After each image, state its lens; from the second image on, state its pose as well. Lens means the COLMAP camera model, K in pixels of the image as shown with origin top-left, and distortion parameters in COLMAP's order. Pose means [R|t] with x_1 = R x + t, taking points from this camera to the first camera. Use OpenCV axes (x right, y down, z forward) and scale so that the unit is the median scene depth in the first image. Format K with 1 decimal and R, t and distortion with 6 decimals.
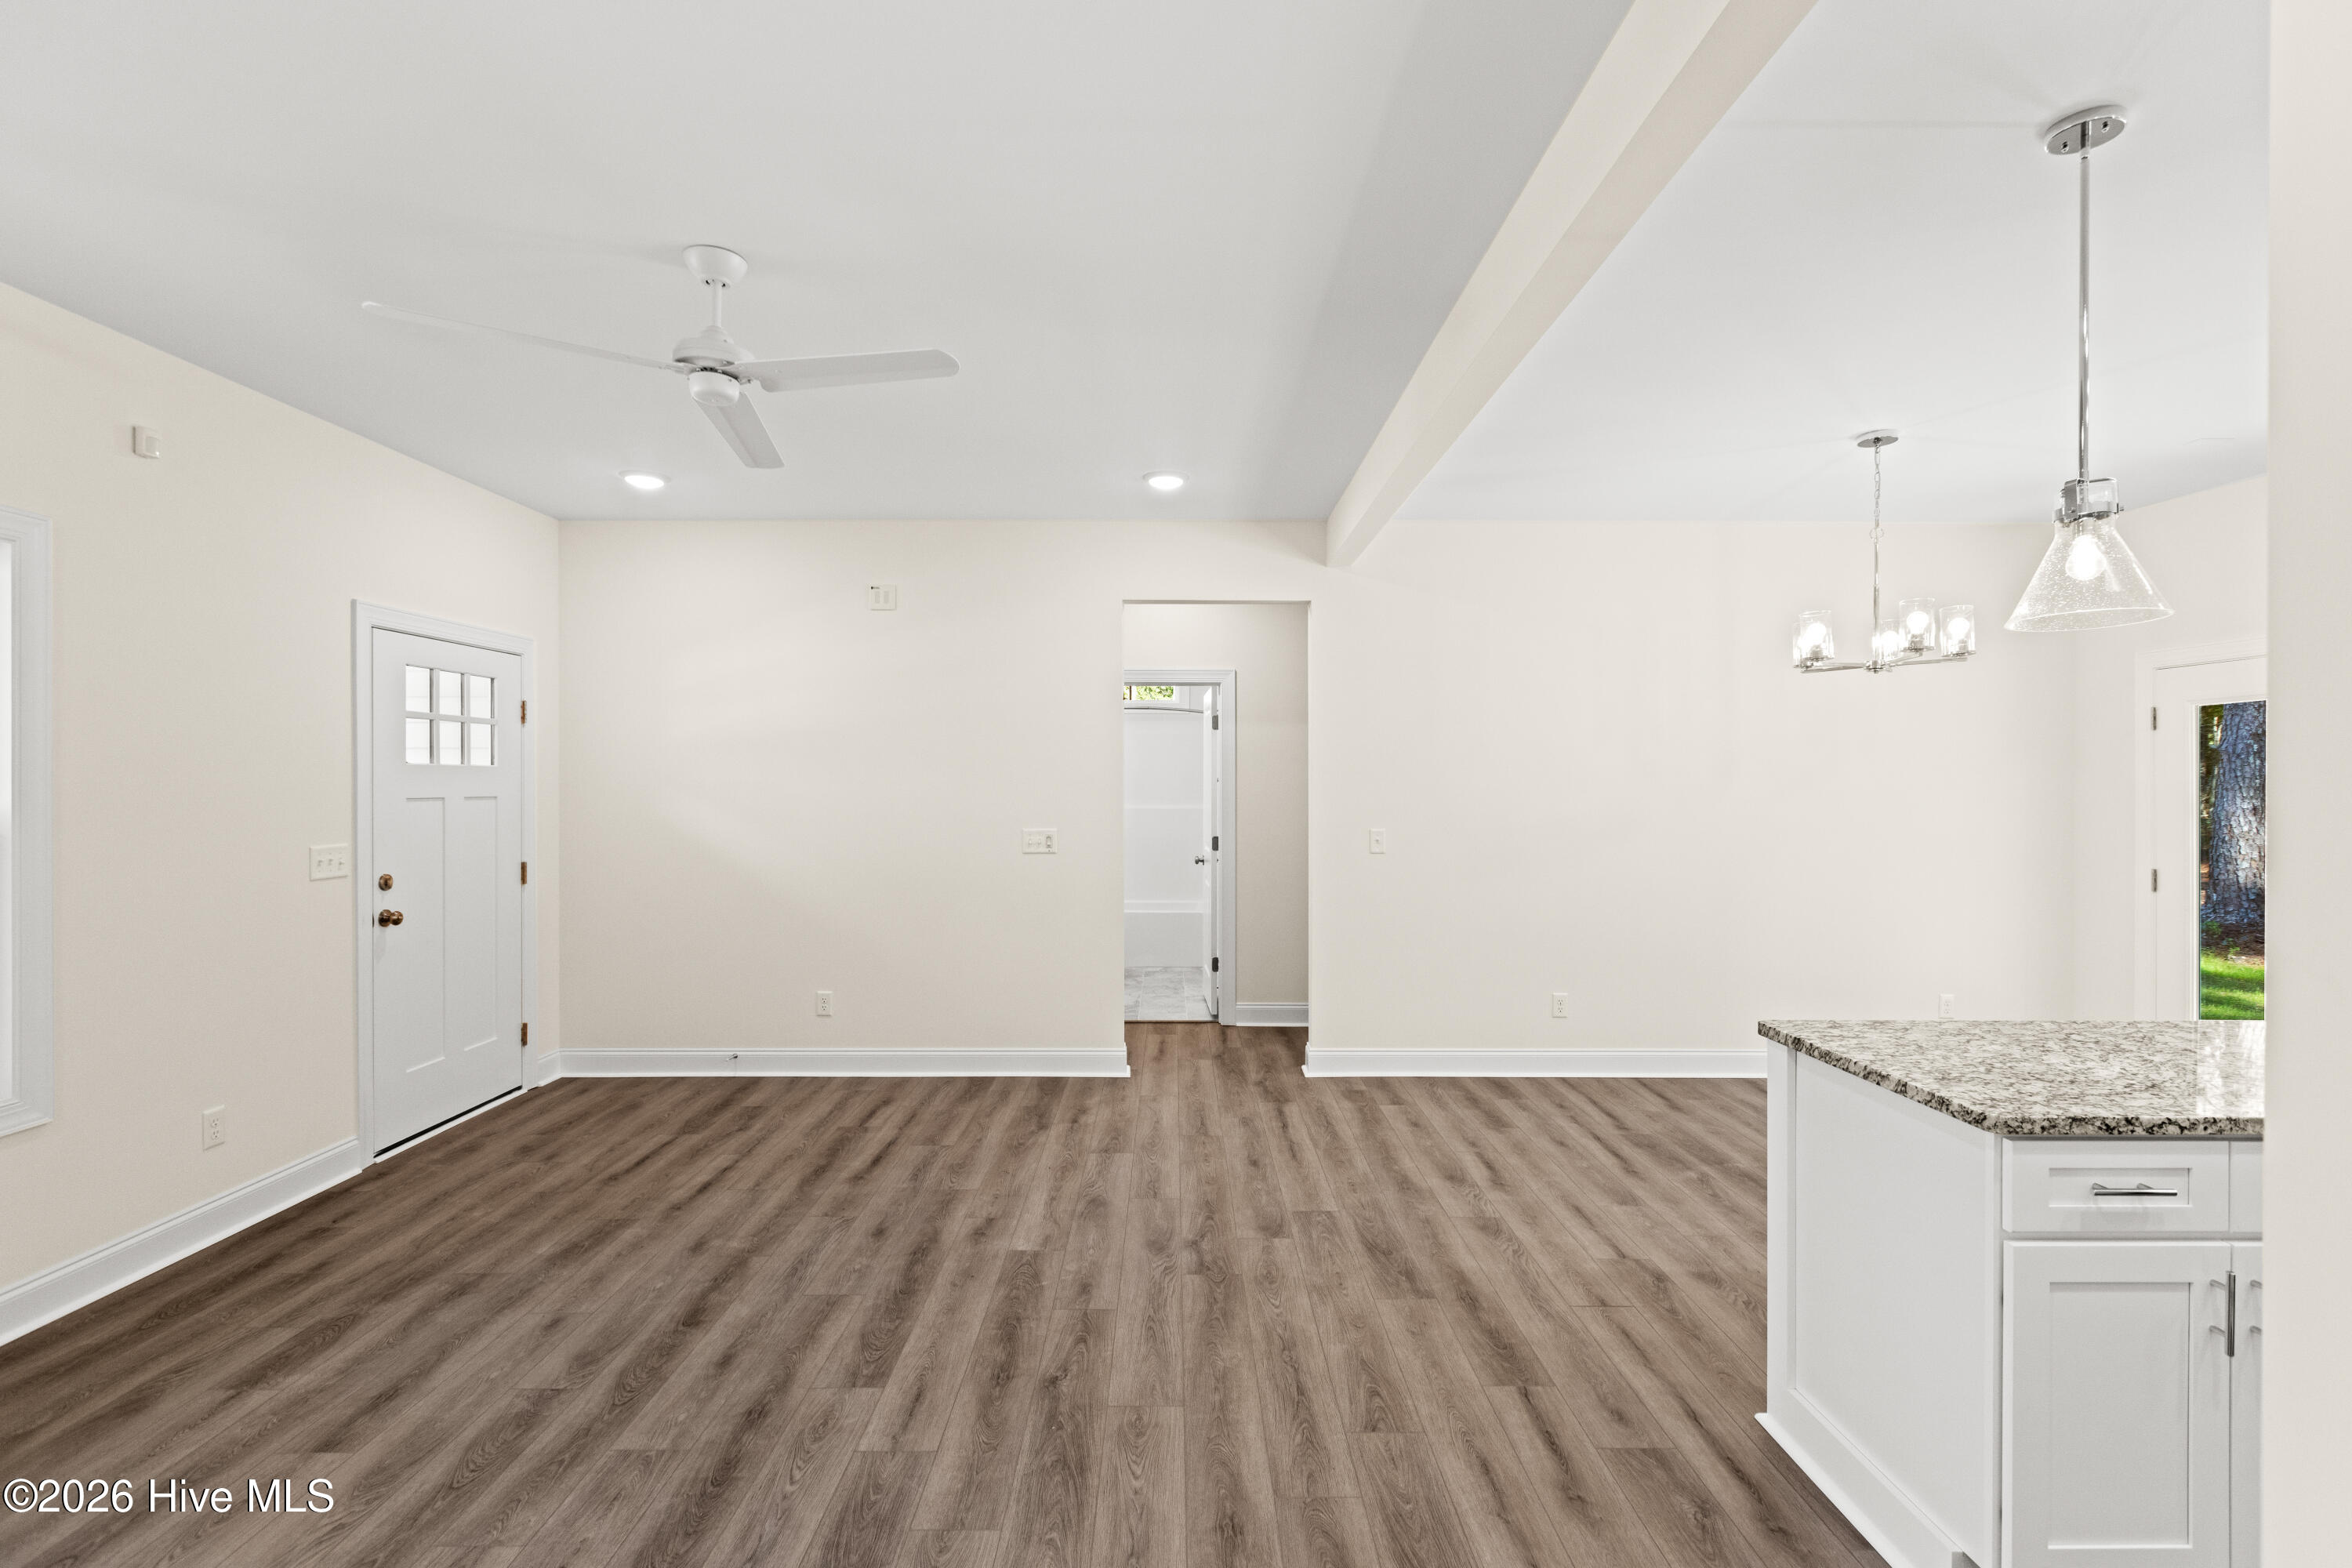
lens RADIAL K [[1060.2, 0, 1204.5], [0, 1060.2, 787.1], [0, 0, 1]] dist [0.005580, -0.001334]
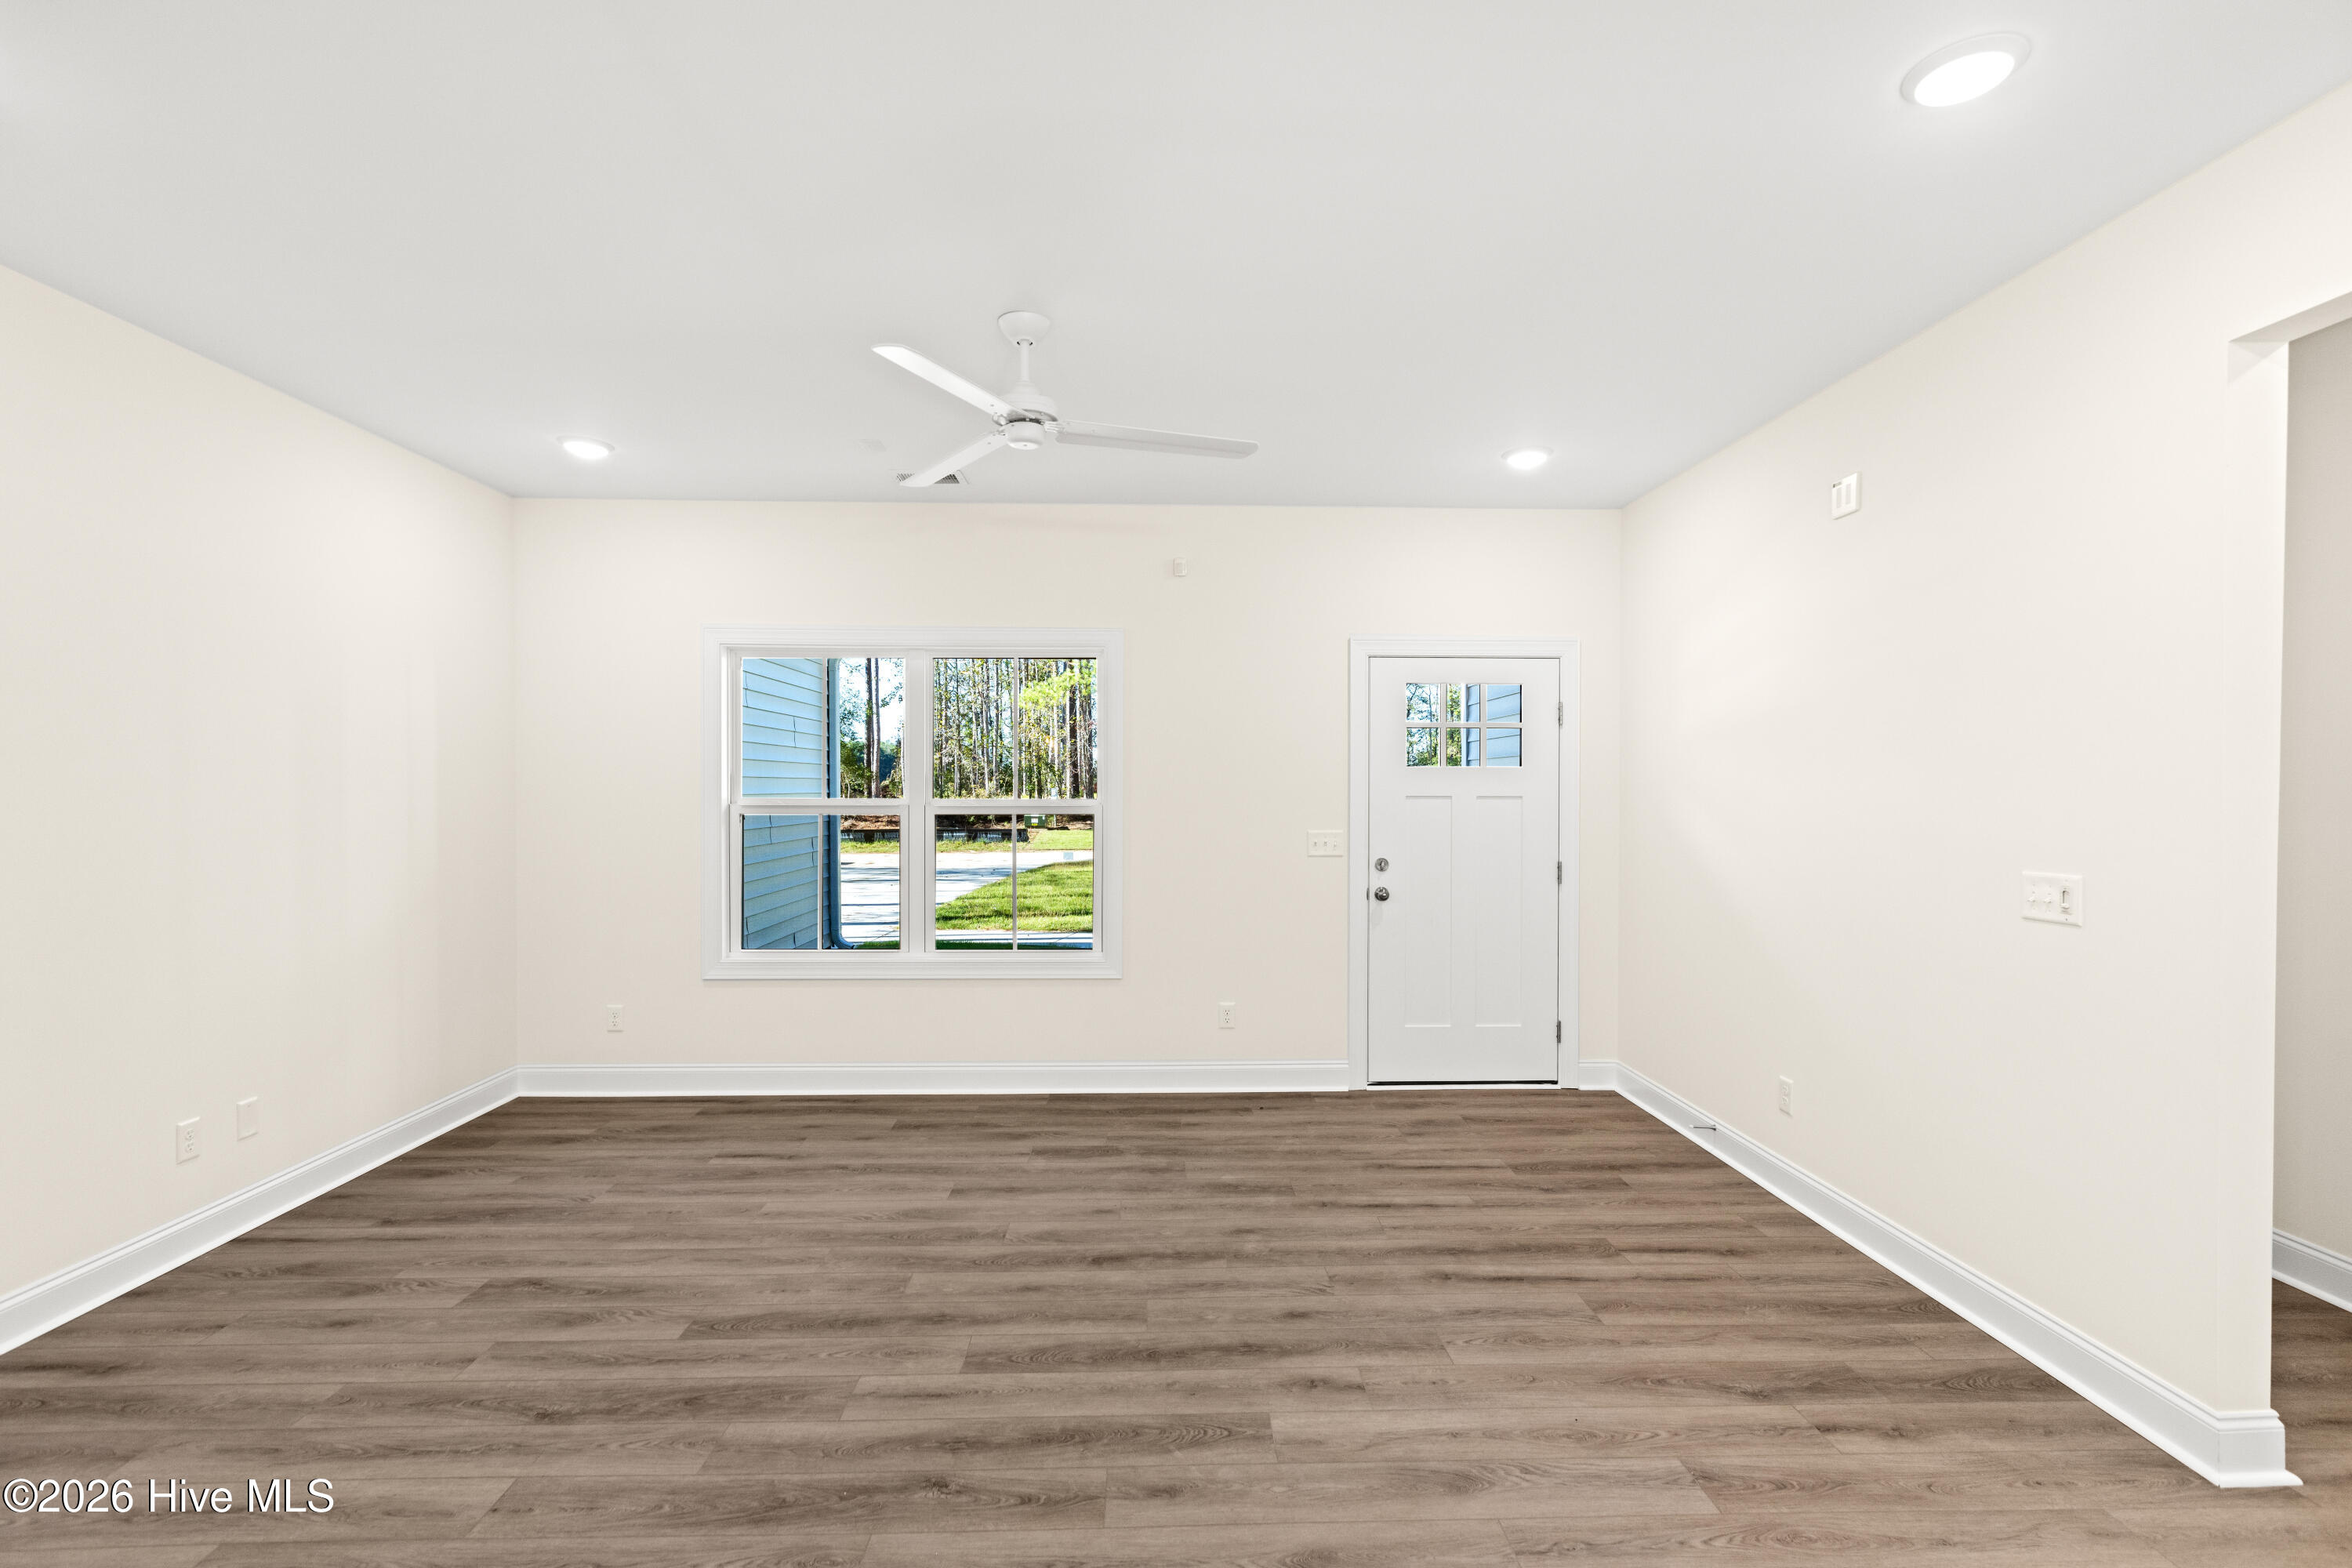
lens RADIAL K [[1060.2, 0, 1171.0], [0, 1060.2, 803.2], [0, 0, 1]] dist [0.005580, -0.001334]
pose [[-0.006004, 0.015330, -0.999864, 0.505402], [-0.005128, 0.999869, 0.015361, 0.001441], [0.999969, 0.005219, -0.005925, 0.862833]]
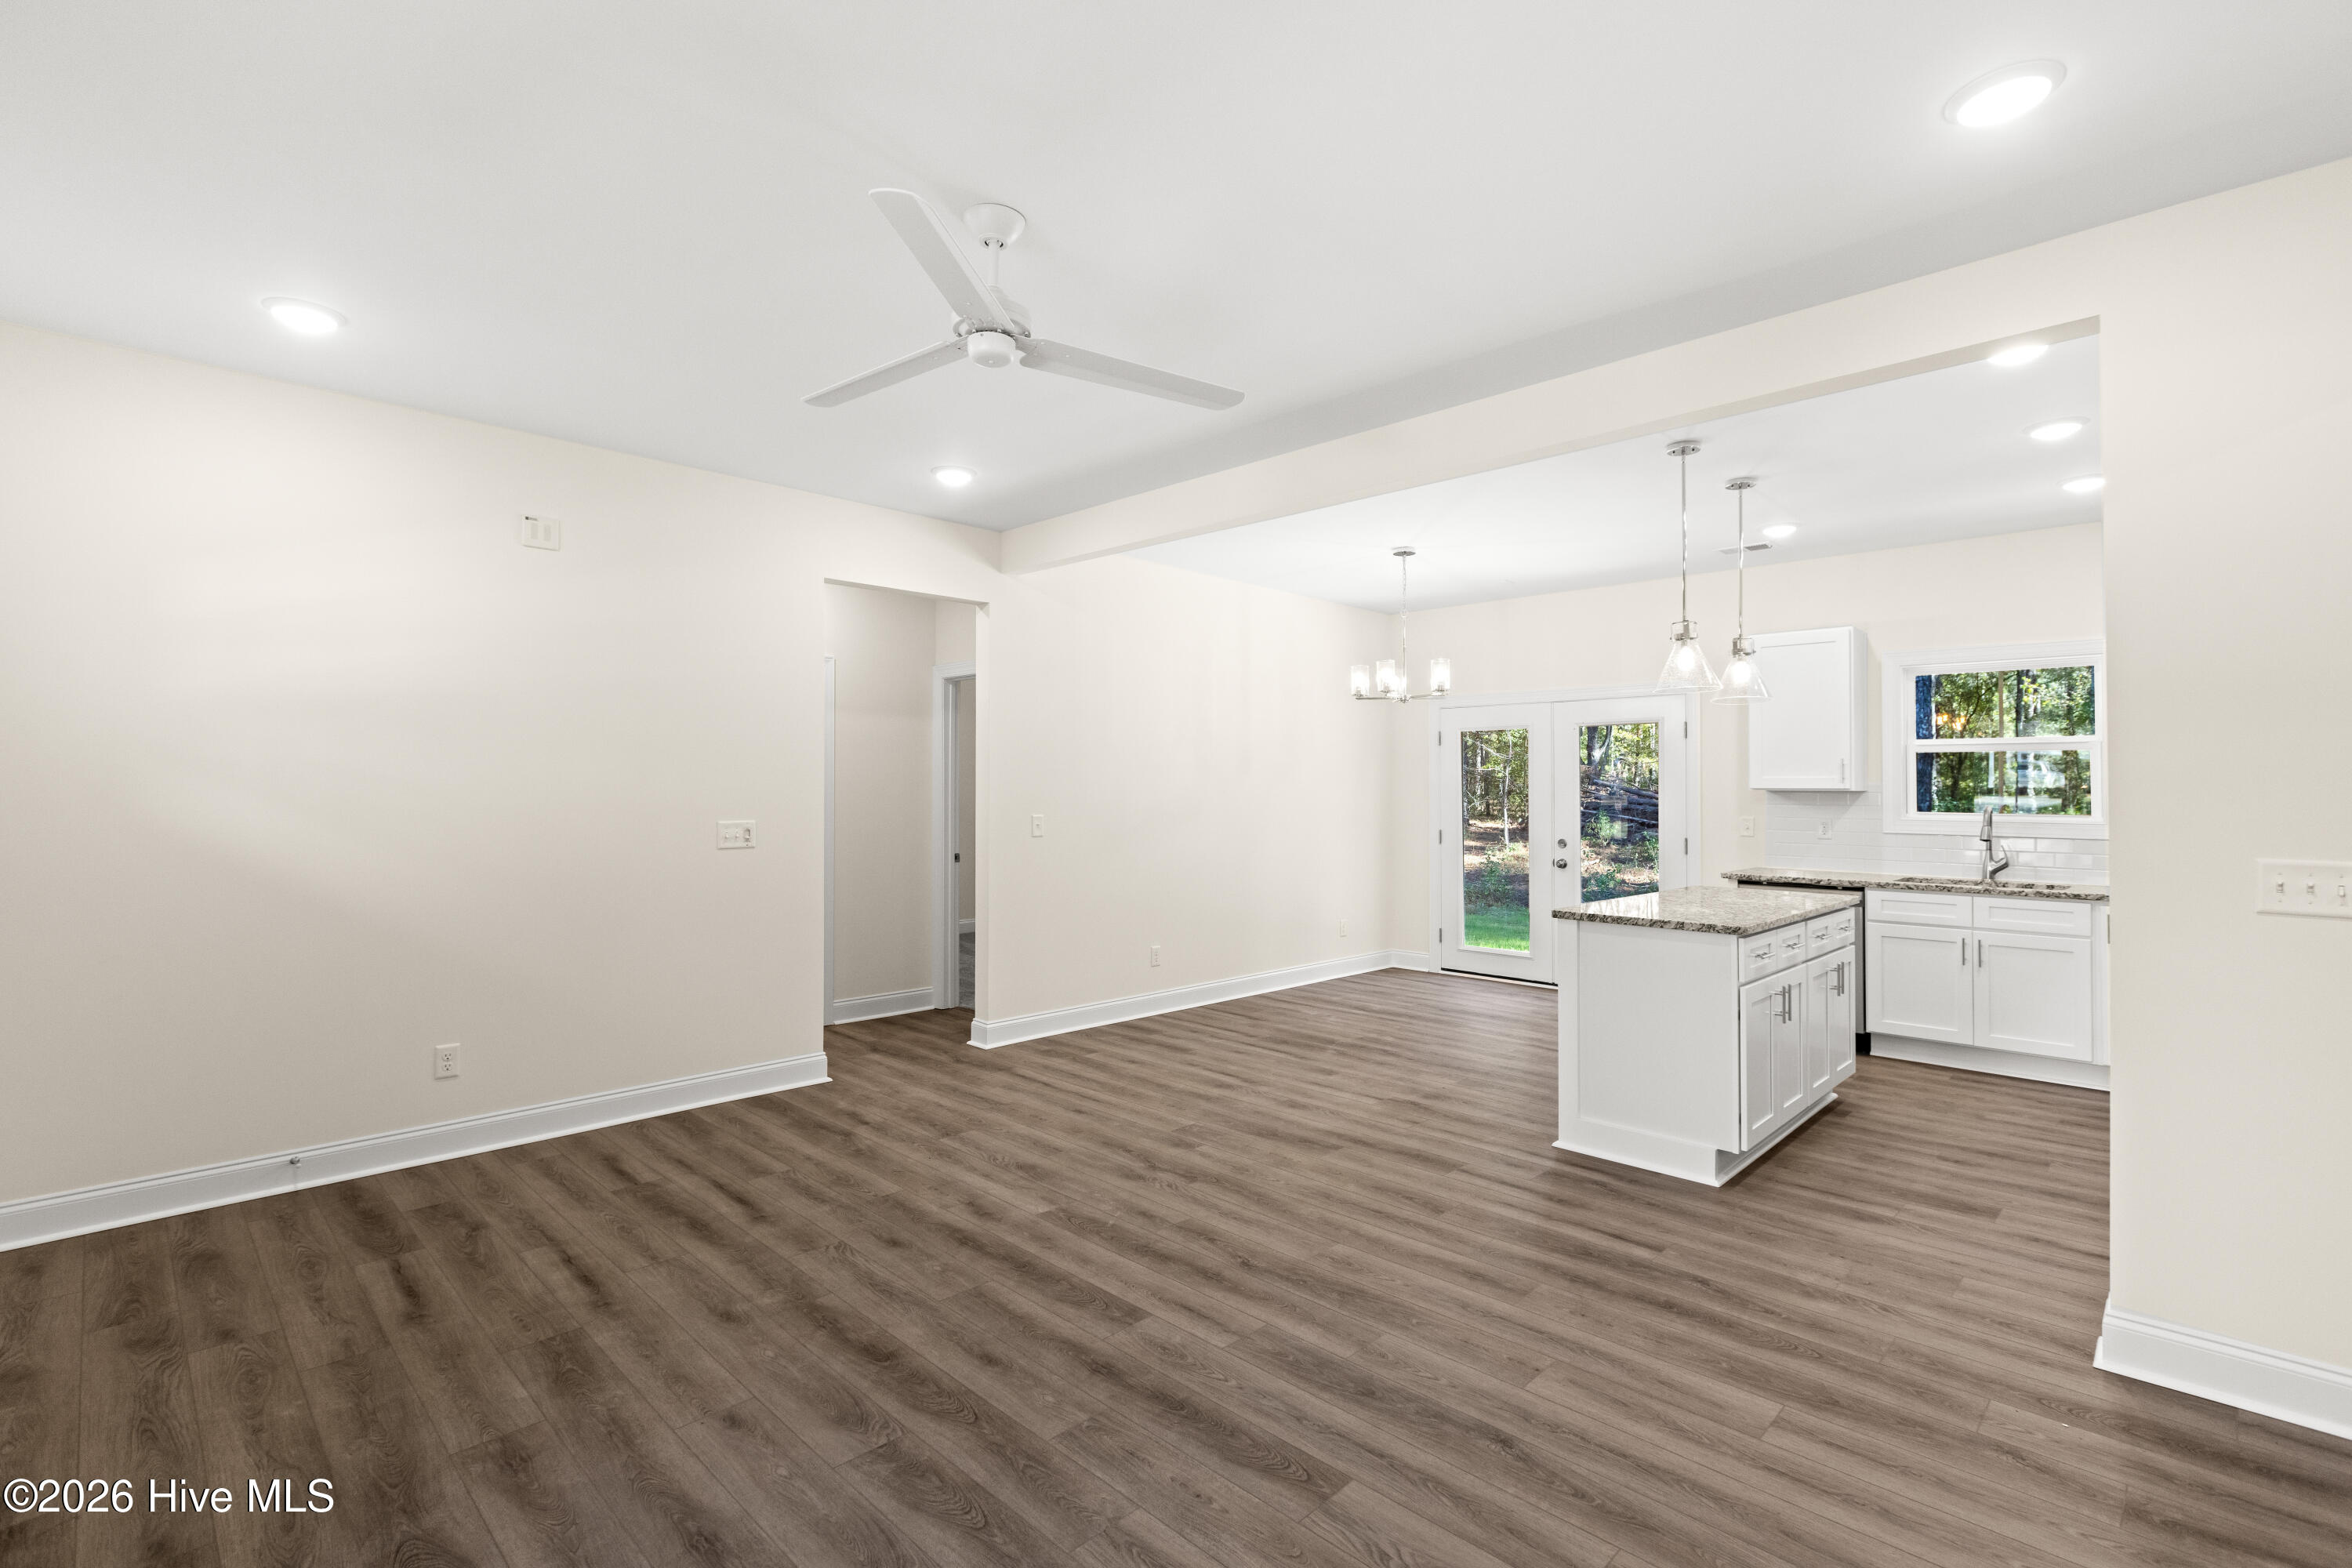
lens RADIAL K [[1060.2, 0, 1201.0], [0, 1060.2, 777.2], [0, 0, 1]] dist [0.005580, -0.001334]
pose [[0.709102, 0.007351, 0.705068, -0.742683], [0.001163, 0.999932, -0.011595, 0.019172], [-0.705105, 0.009042, 0.709045, 0.135305]]
